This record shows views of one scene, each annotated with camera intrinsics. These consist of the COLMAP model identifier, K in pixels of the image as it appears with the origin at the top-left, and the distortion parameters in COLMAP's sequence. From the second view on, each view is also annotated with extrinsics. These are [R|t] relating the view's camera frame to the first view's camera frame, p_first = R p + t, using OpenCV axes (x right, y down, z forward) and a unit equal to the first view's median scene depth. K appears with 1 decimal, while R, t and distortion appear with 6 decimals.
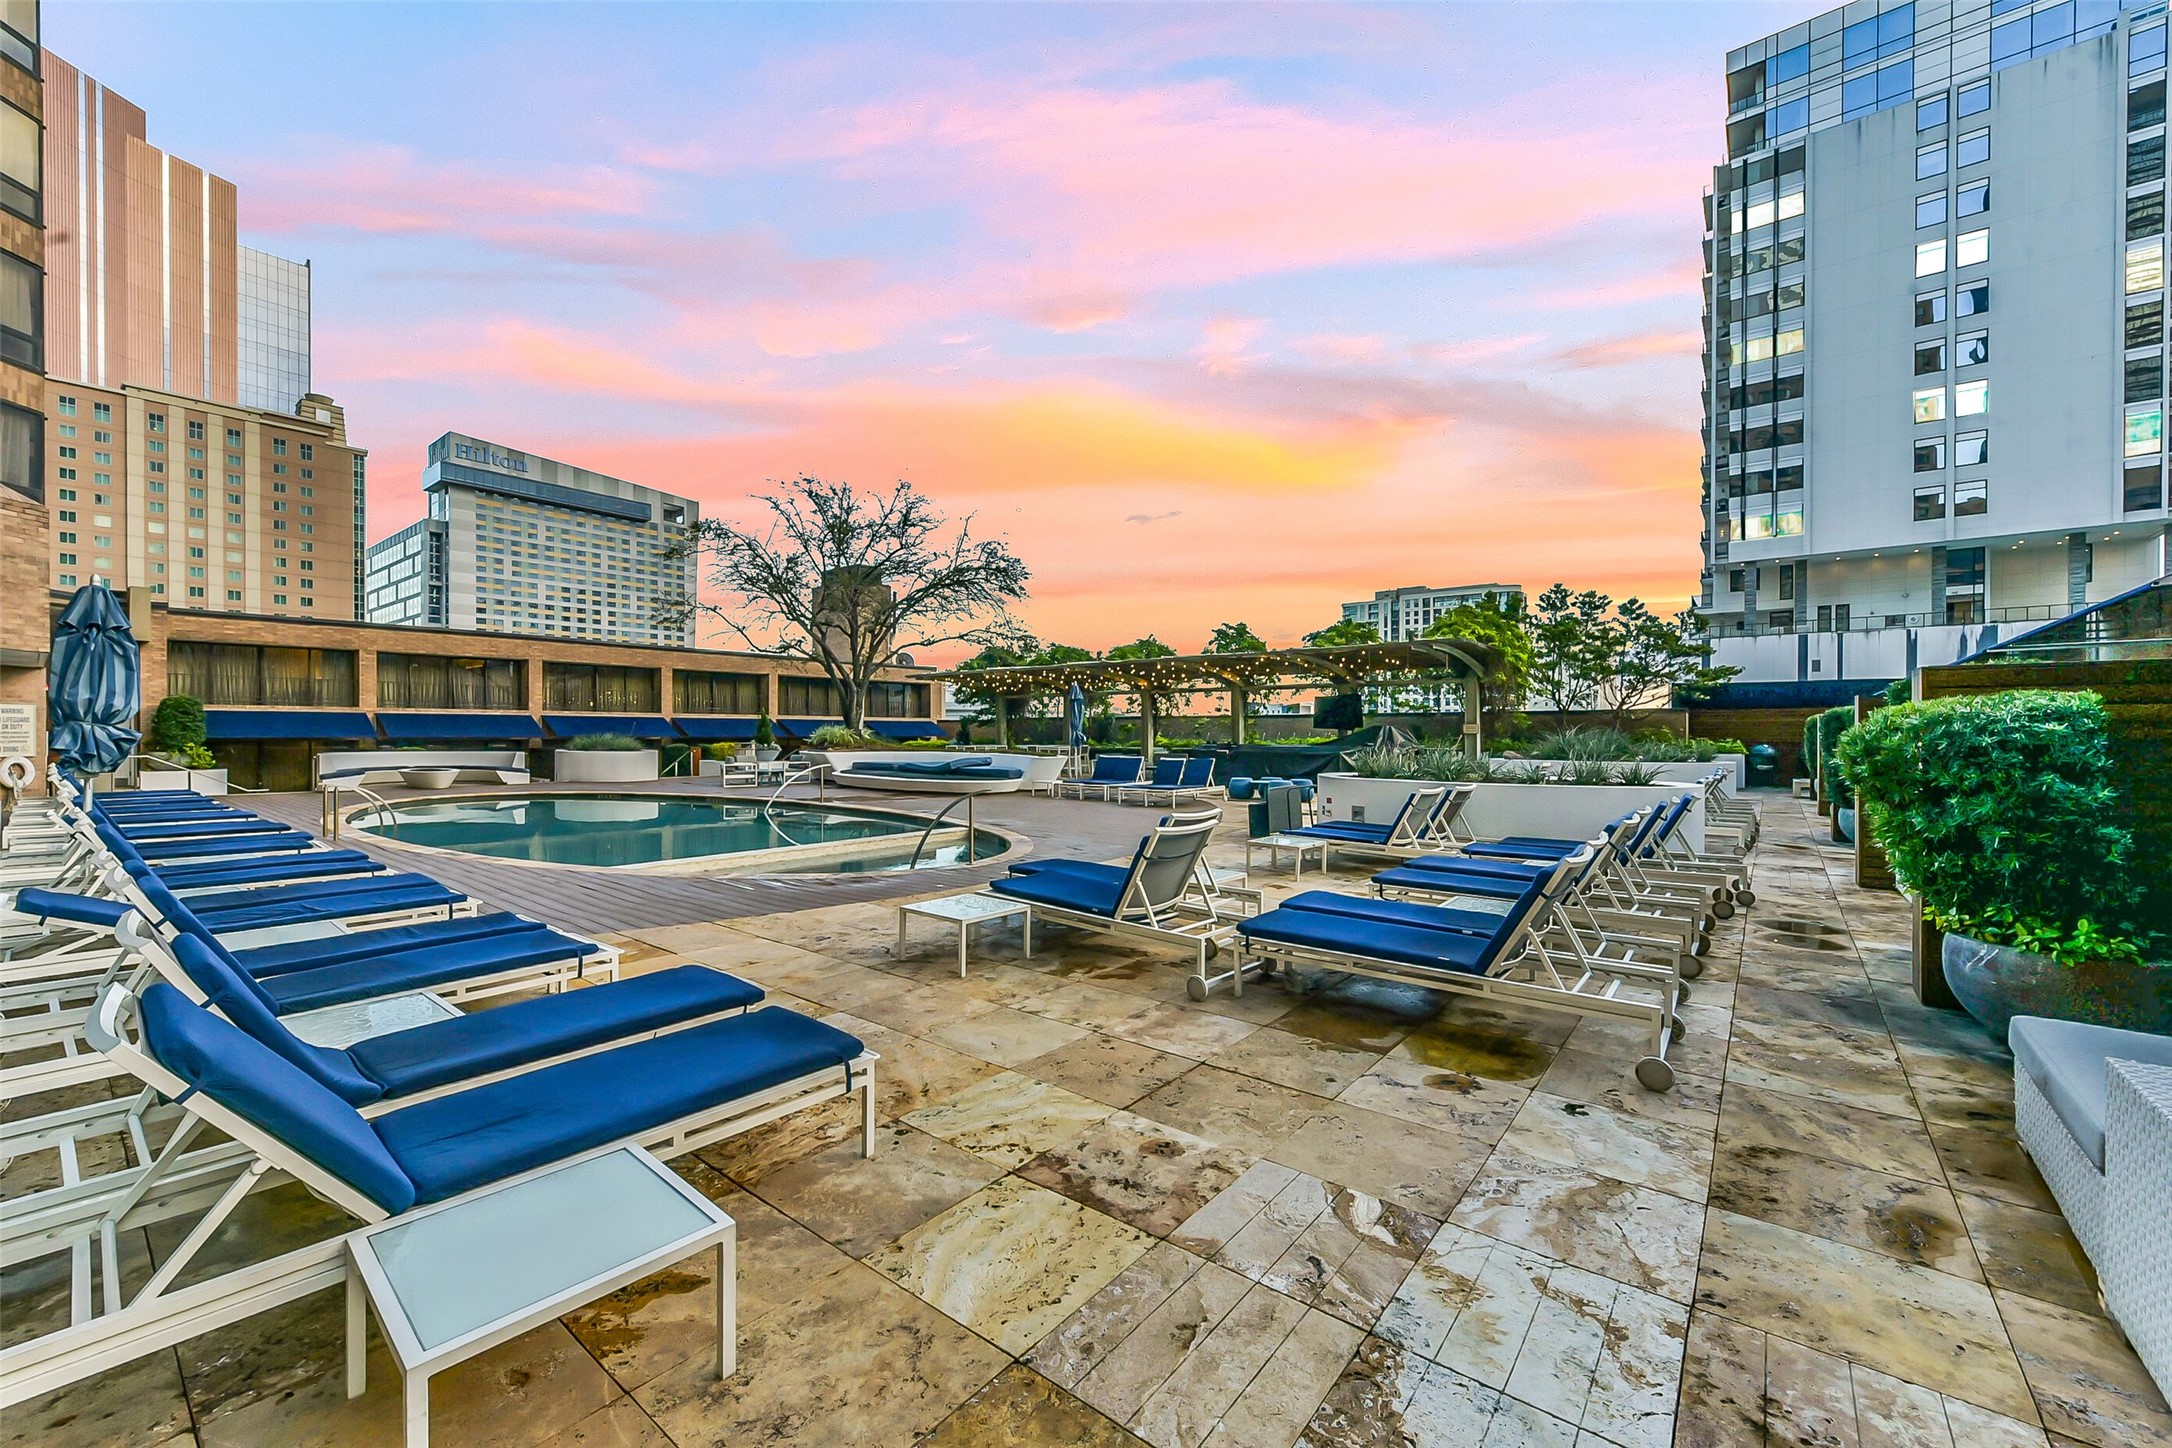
lens RADIAL K [[851.7, 0, 1083.3], [0, 851.7, 736.9], [0, 0, 1]] dist [-0.000027, 0.000276]
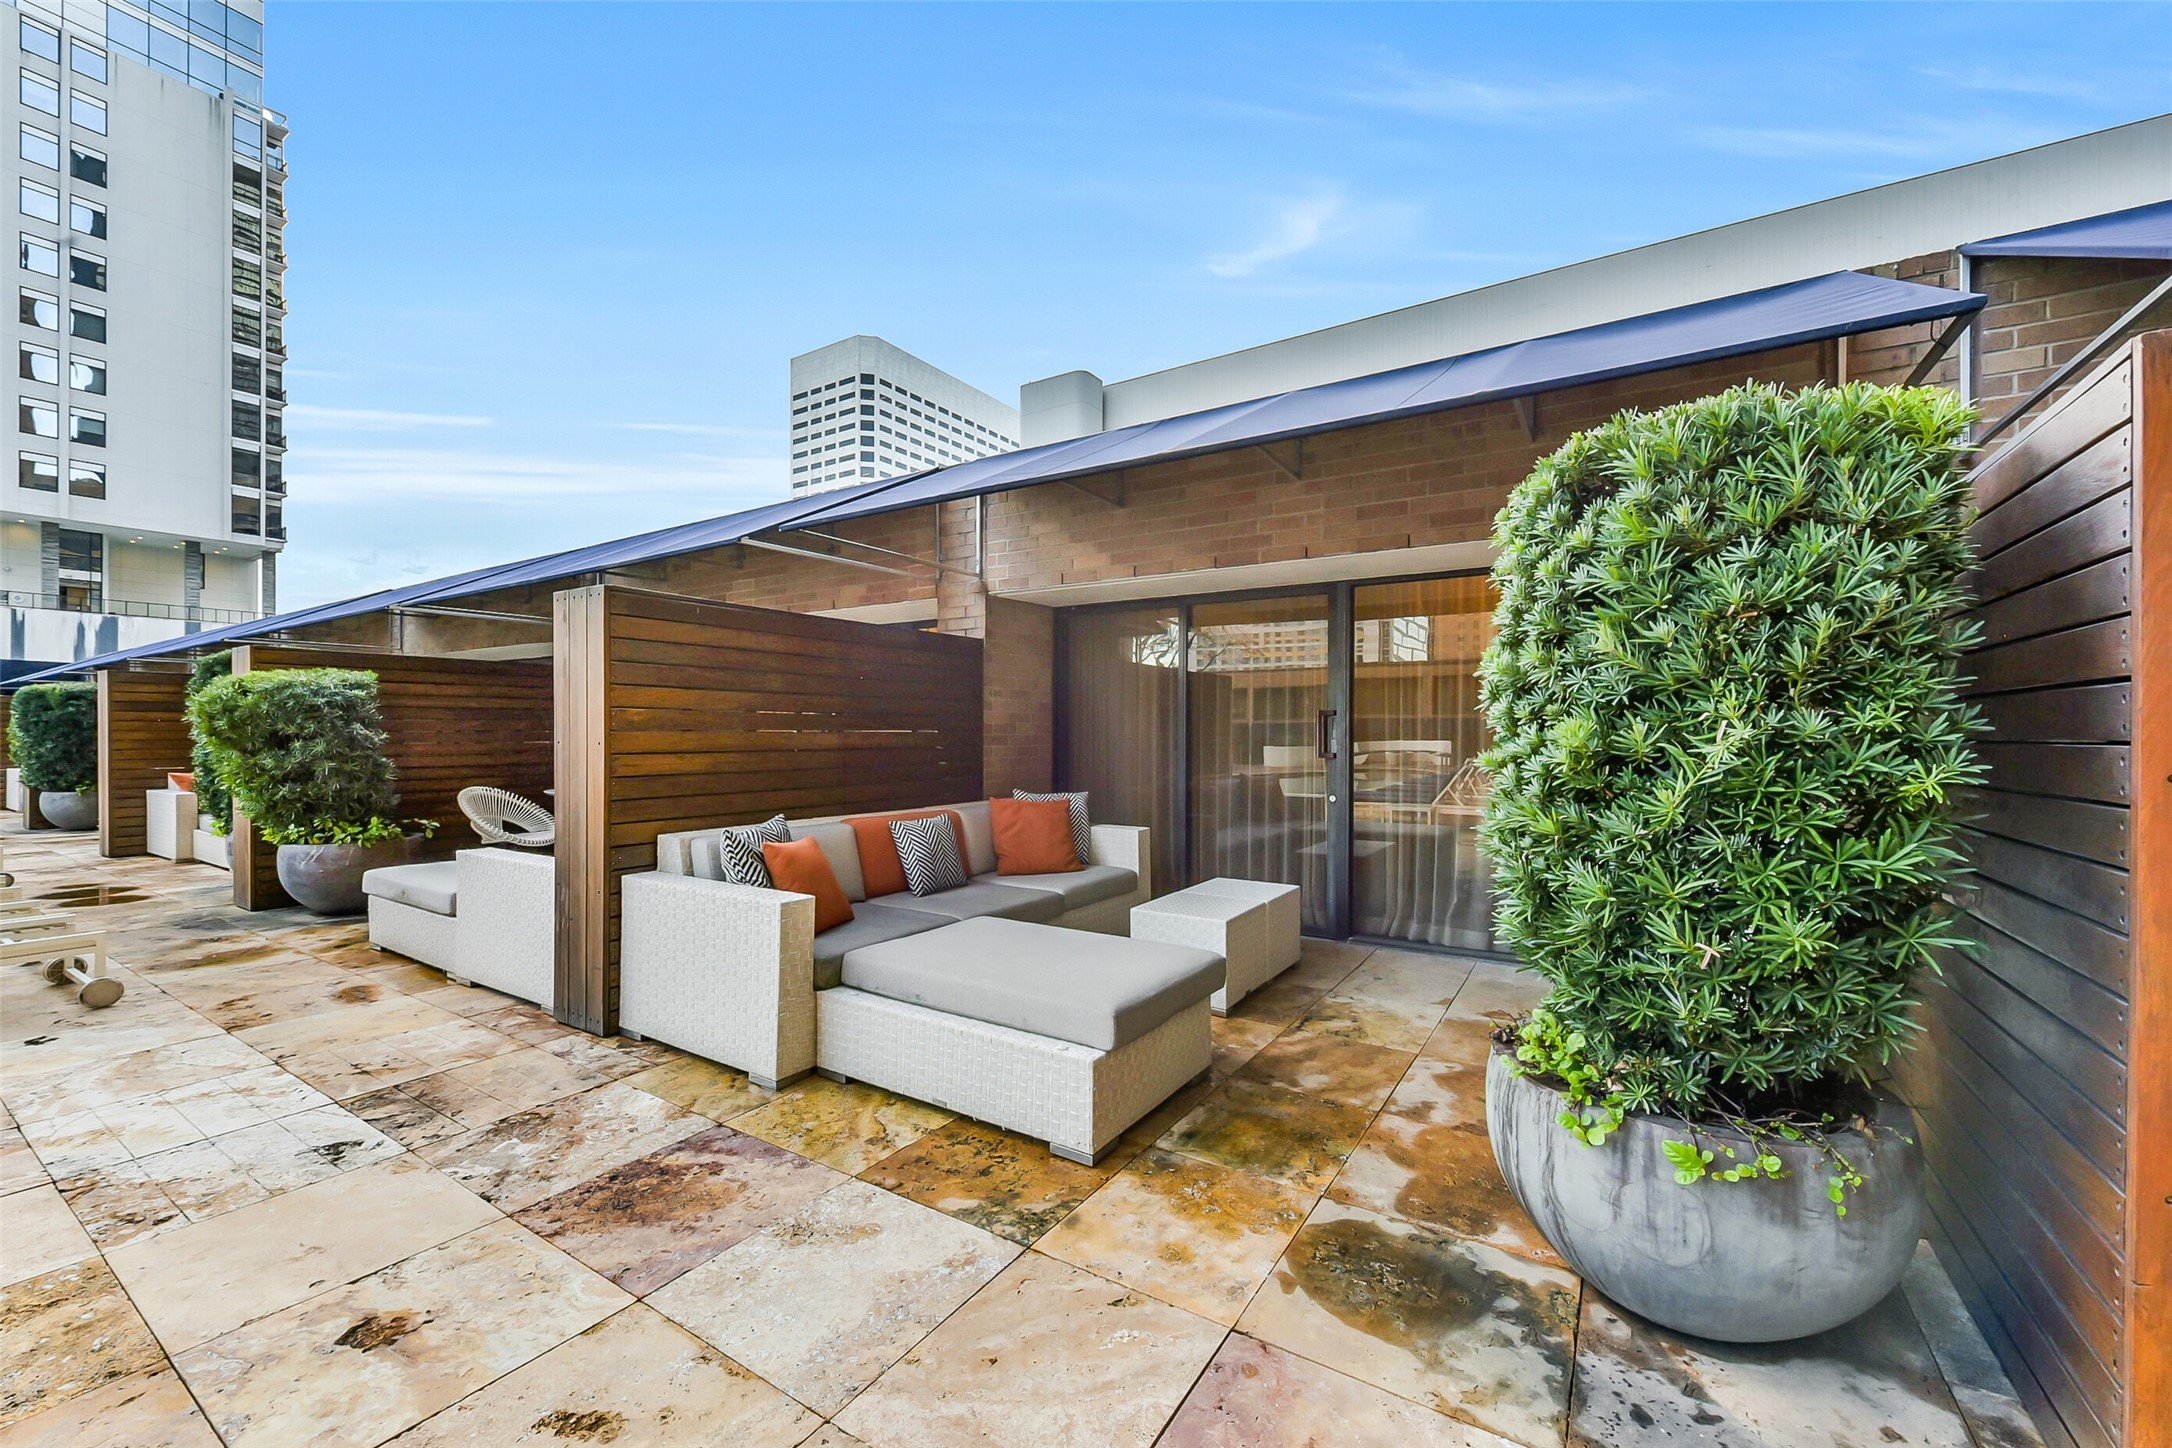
lens RADIAL K [[851.7, 0, 1083.2], [0, 851.7, 734.7], [0, 0, 1]] dist [-0.000027, 0.000276]
pose [[-0.102773, -0.004957, 0.994692, -0.481126], [0.003067, 0.999981, 0.005300, 0.056362], [-0.994700, 0.003596, -0.102756, -0.123993]]
